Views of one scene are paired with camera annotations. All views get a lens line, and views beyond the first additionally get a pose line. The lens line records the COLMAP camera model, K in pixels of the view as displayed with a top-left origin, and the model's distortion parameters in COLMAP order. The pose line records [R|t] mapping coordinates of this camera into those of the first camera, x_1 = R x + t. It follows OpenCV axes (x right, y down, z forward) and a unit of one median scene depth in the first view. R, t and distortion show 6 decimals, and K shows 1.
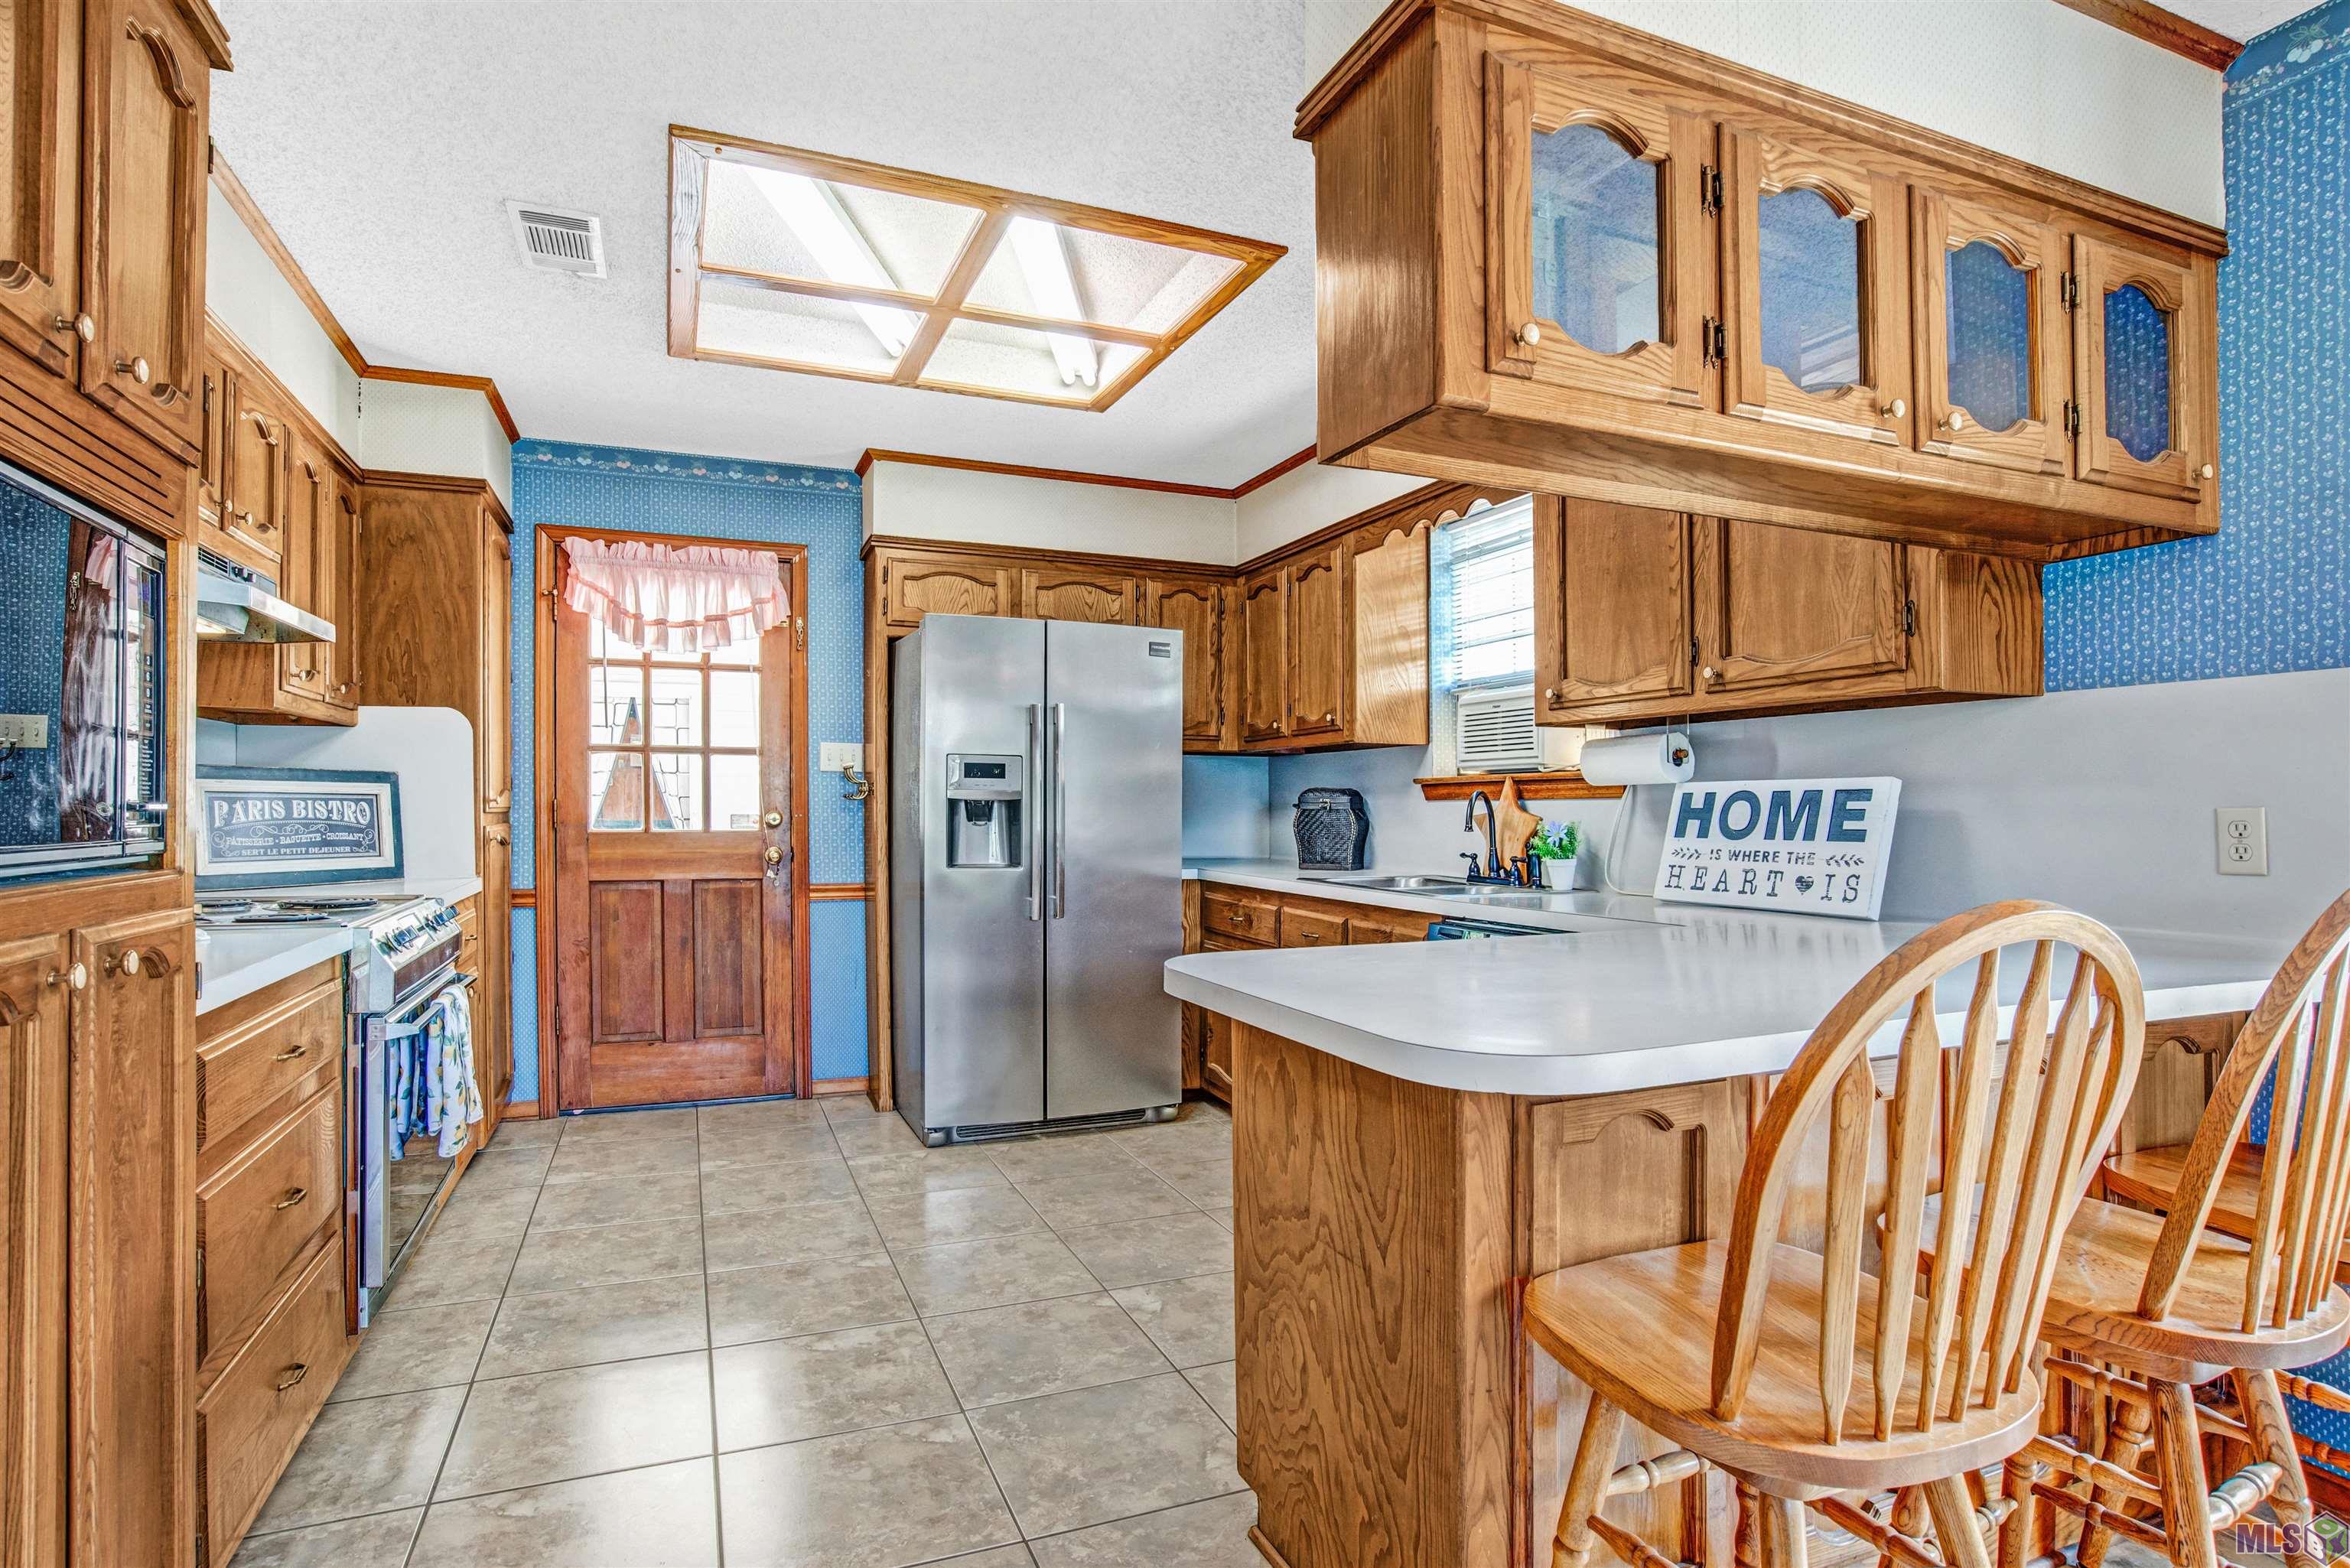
lens RADIAL K [[1220.9, 0, 1169.4], [0, 1220.9, 775.7], [0, 0, 1]] dist [-0.035067, 0.007499]
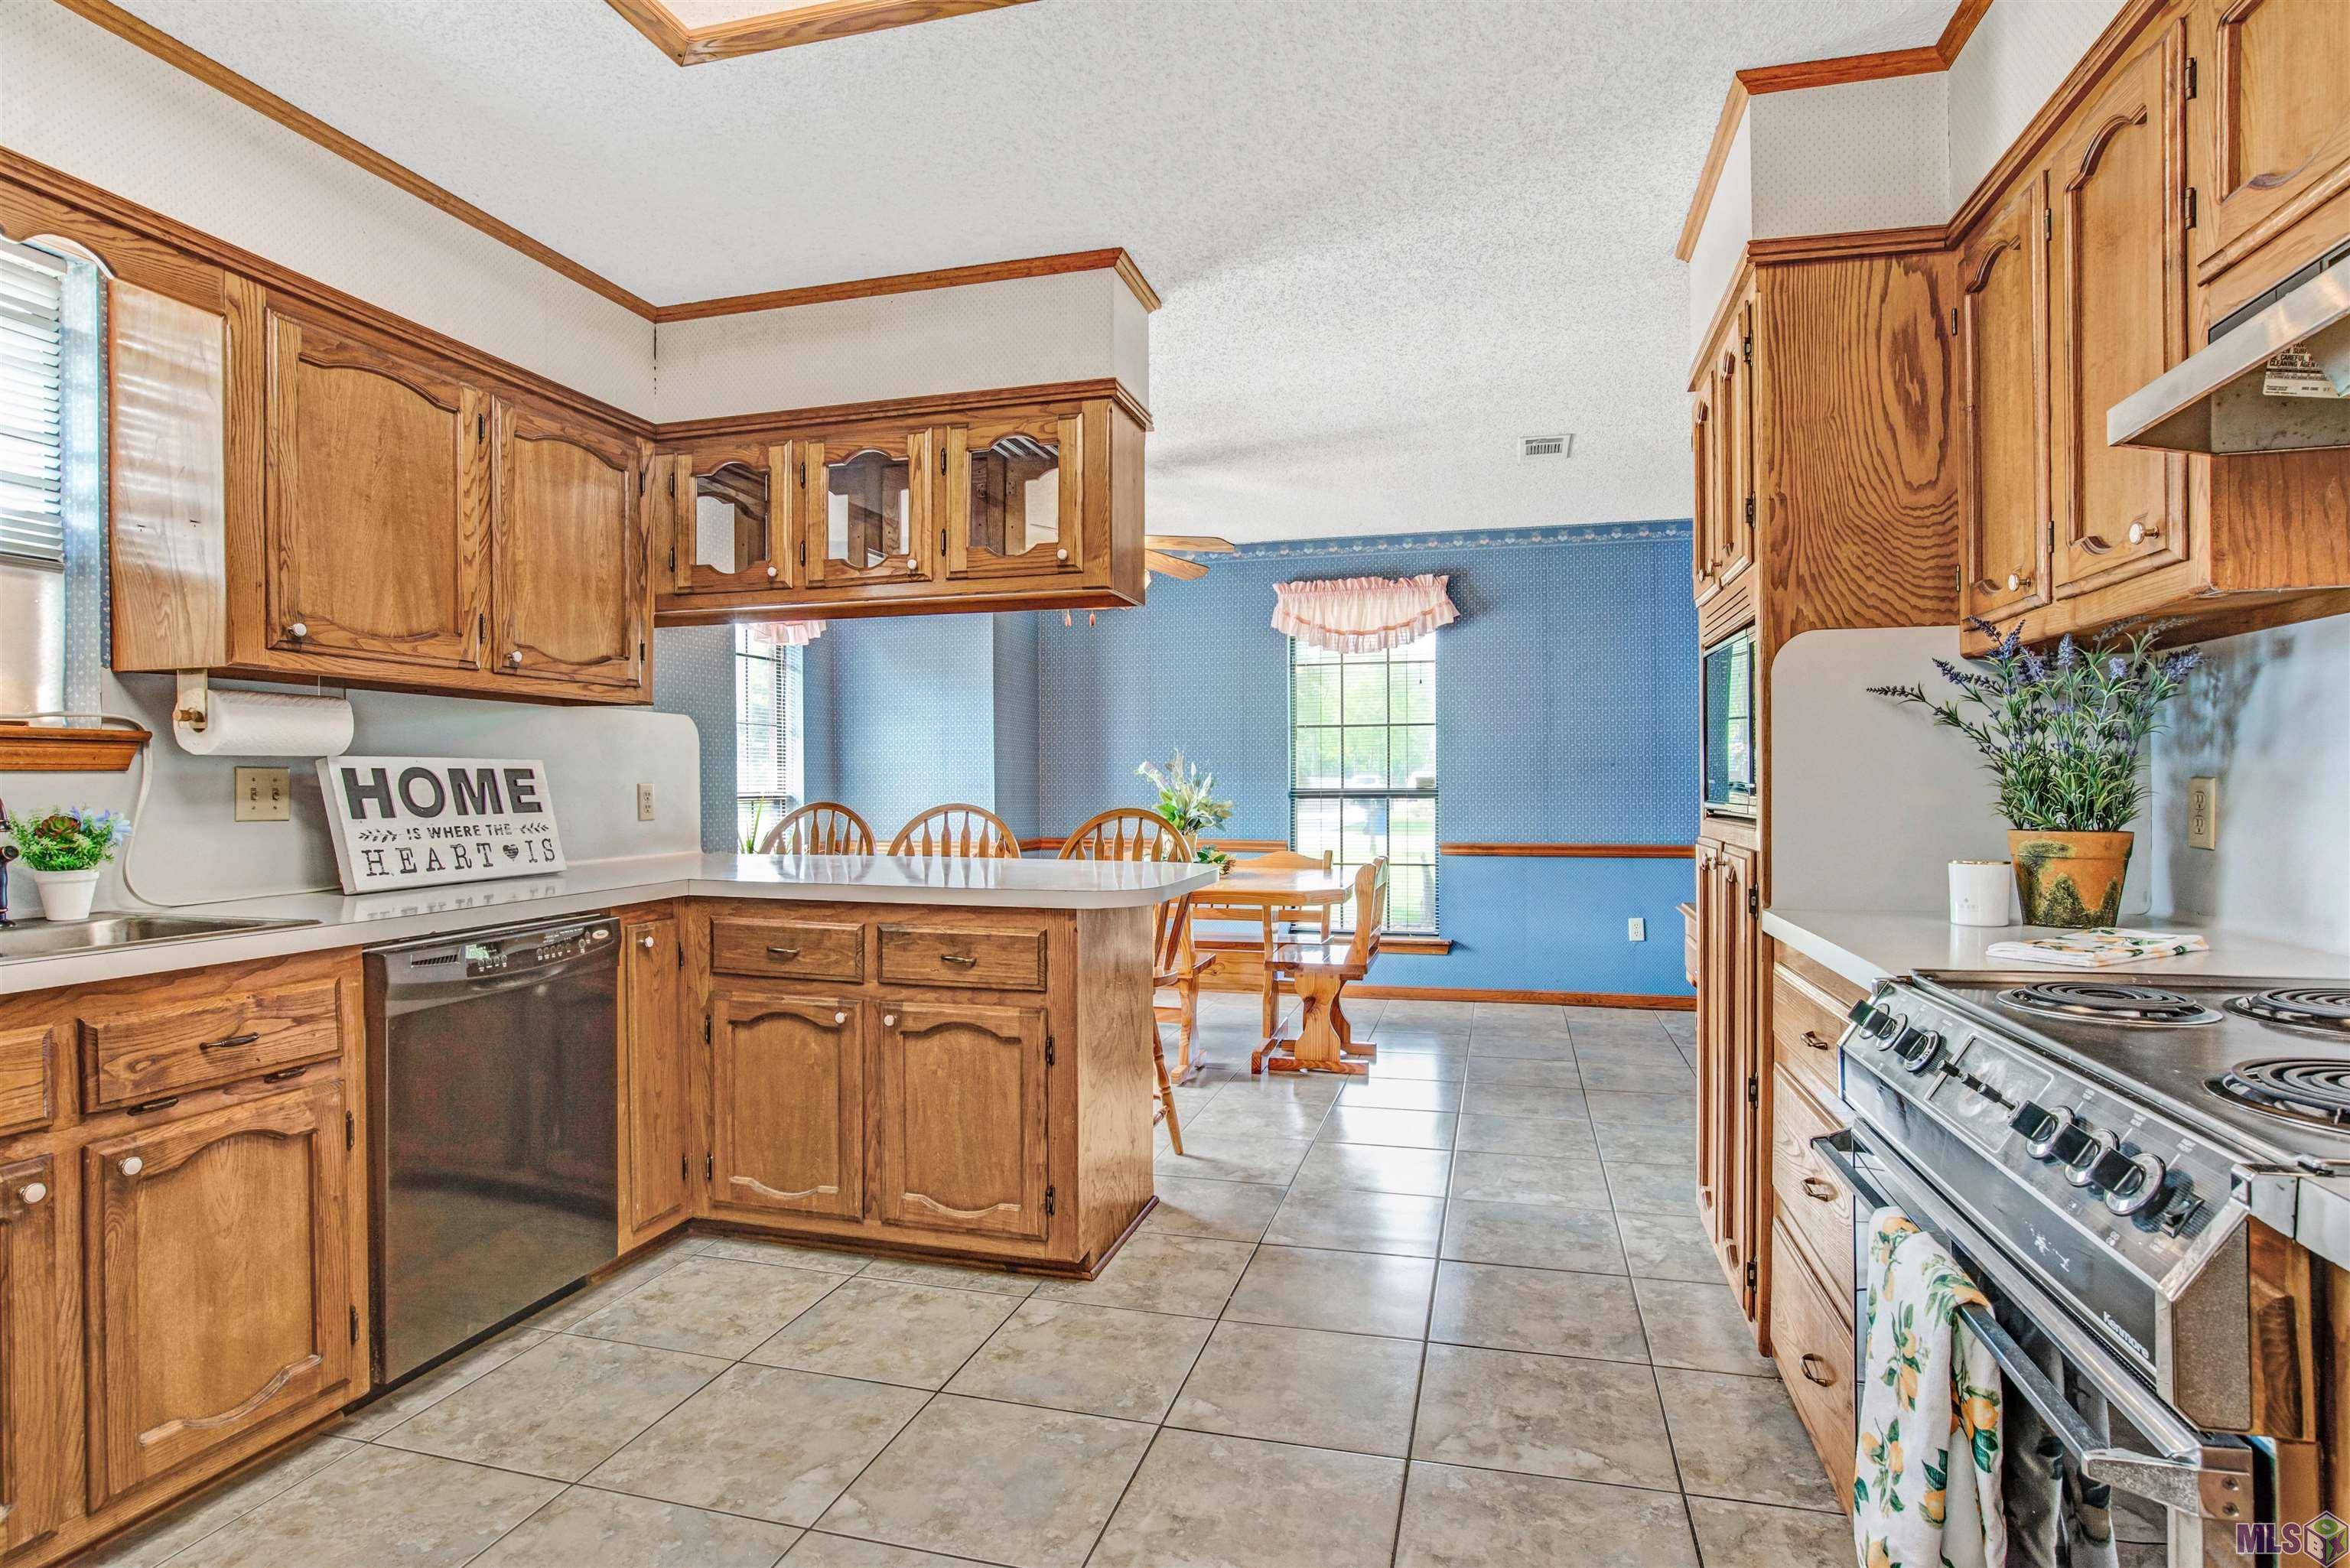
lens RADIAL K [[1220.9, 0, 1176.5], [0, 1220.9, 777.1], [0, 0, 1]] dist [-0.035067, 0.007499]
pose [[-0.803633, -0.004833, 0.595106, -0.583521], [-0.021736, 0.999538, -0.021234, 0.027179], [-0.594728, -0.030000, -0.803367, 1.387176]]
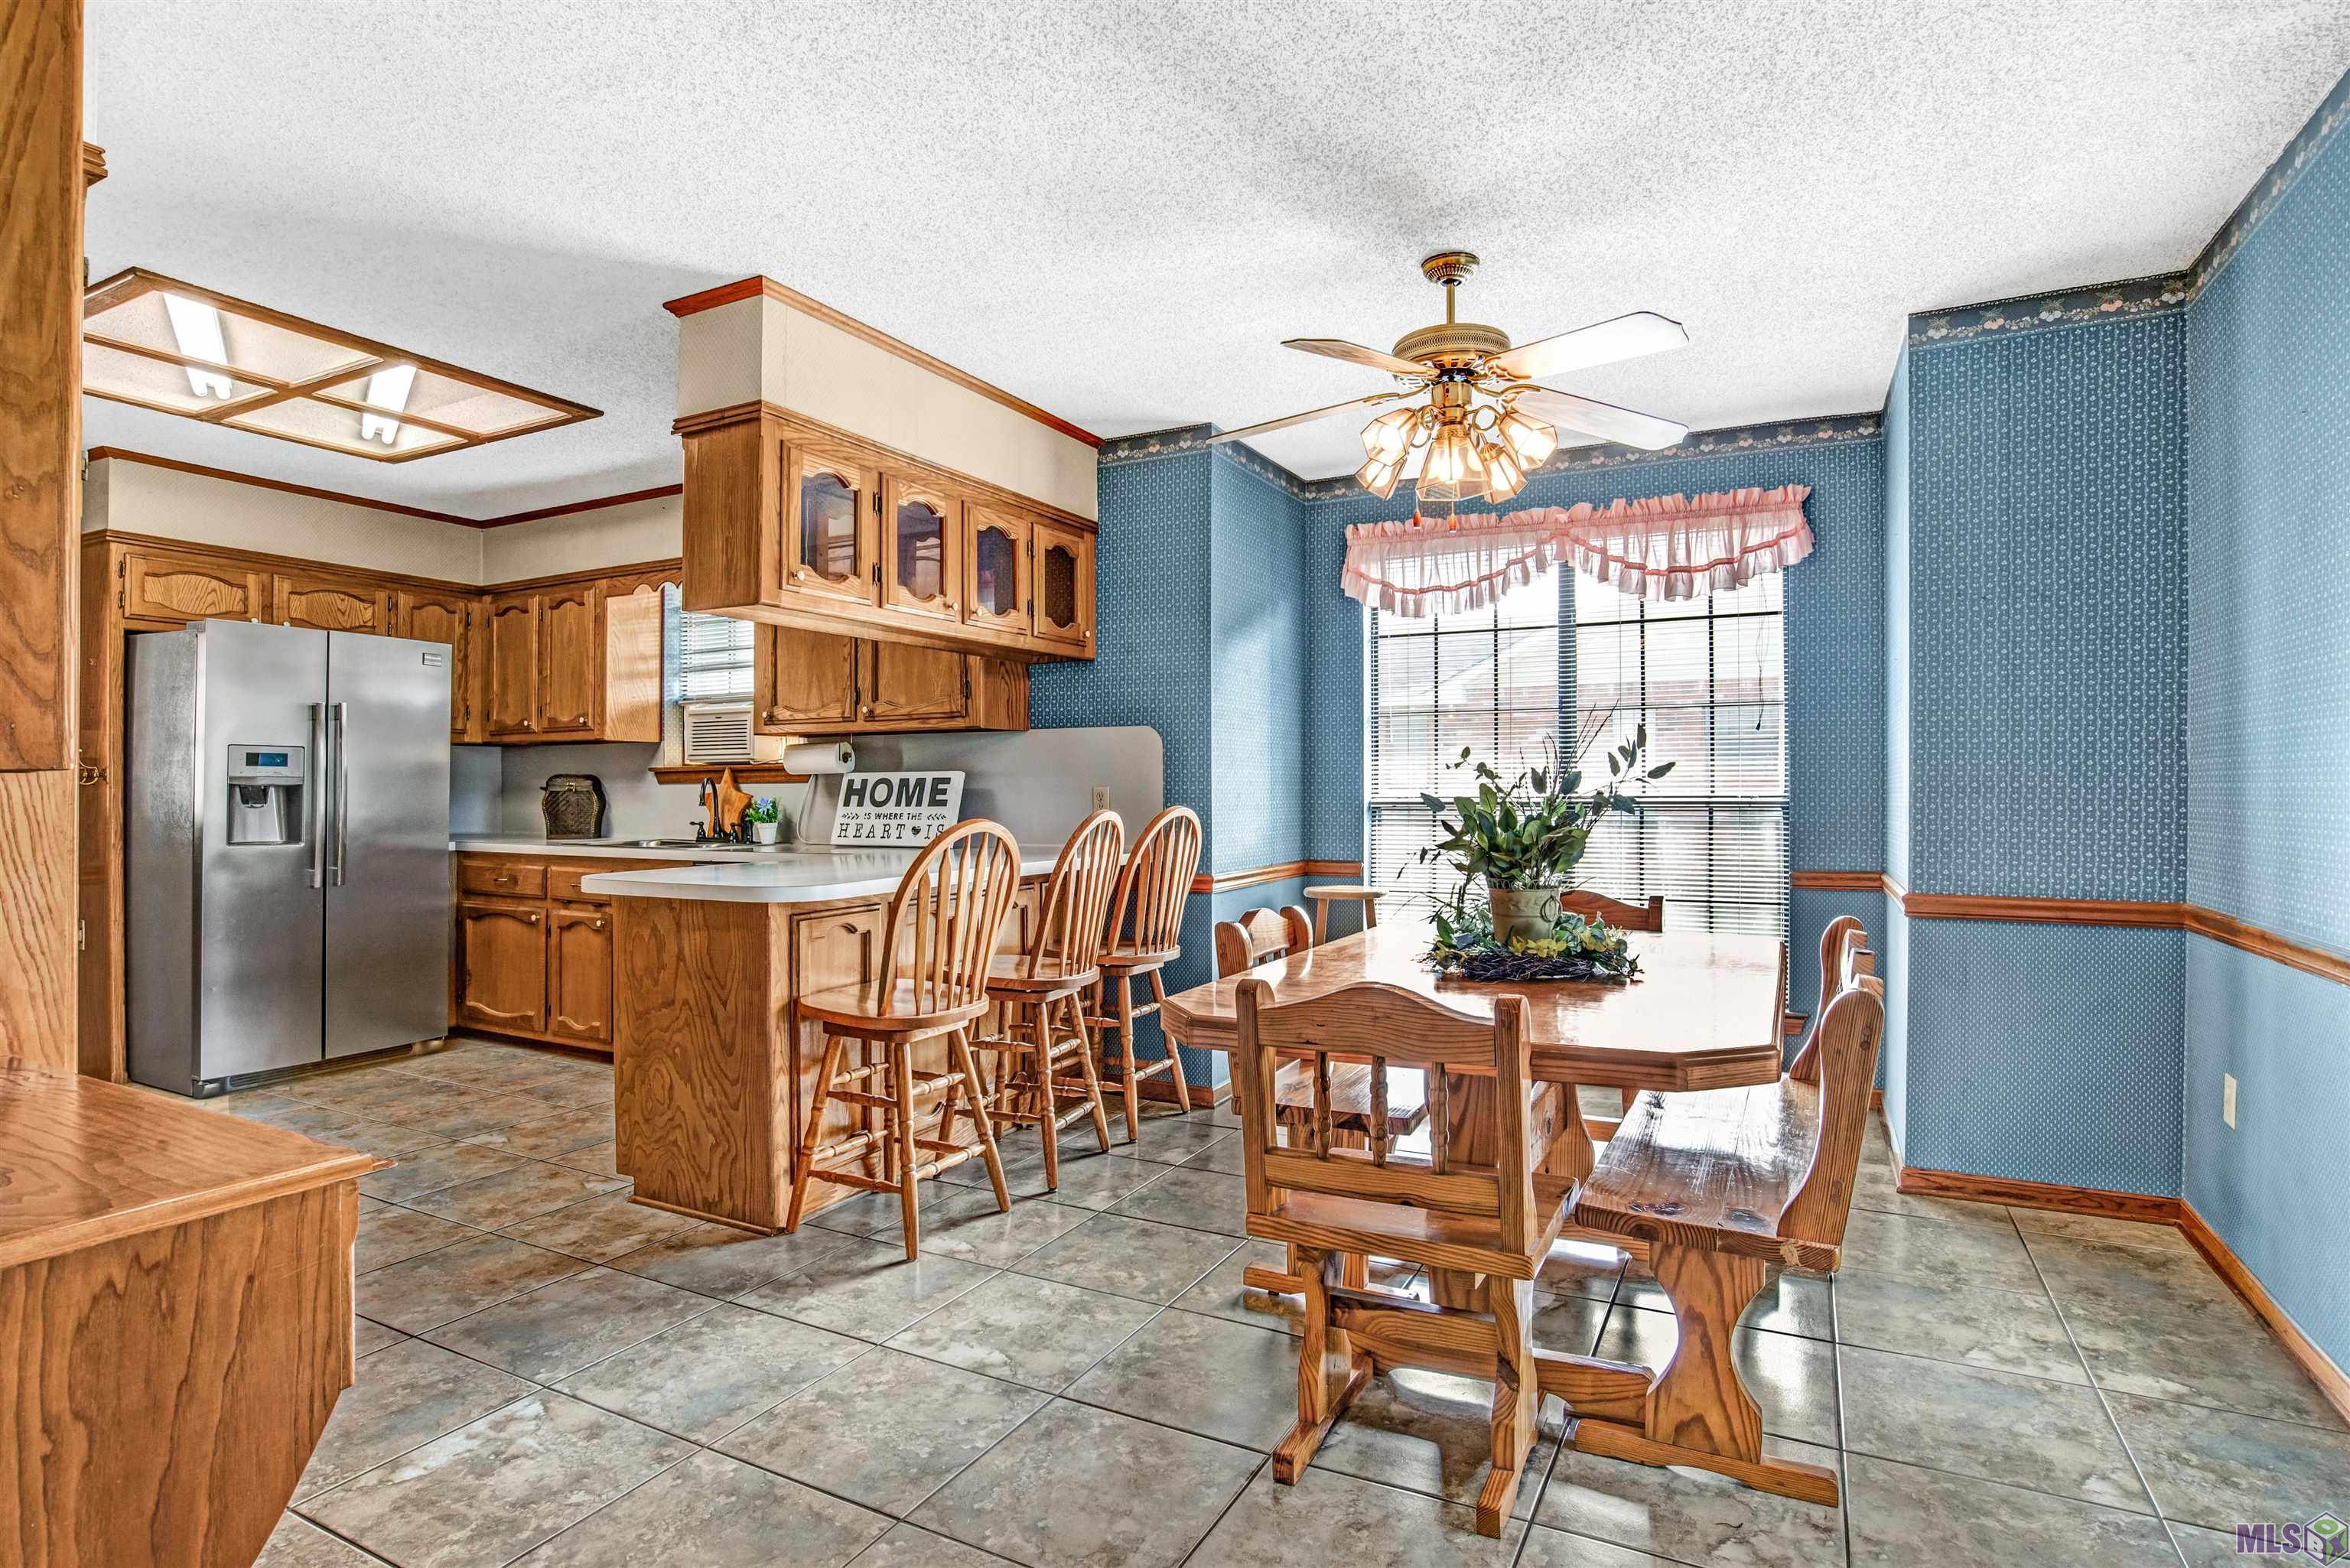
lens RADIAL K [[1220.9, 0, 1199.7], [0, 1220.9, 782.8], [0, 0, 1]] dist [-0.035067, 0.007499]
pose [[0.763143, -0.003436, 0.646221, -0.283840], [-0.010850, 0.999777, 0.018129, -0.016370], [-0.646139, -0.020847, 0.762935, -0.573439]]
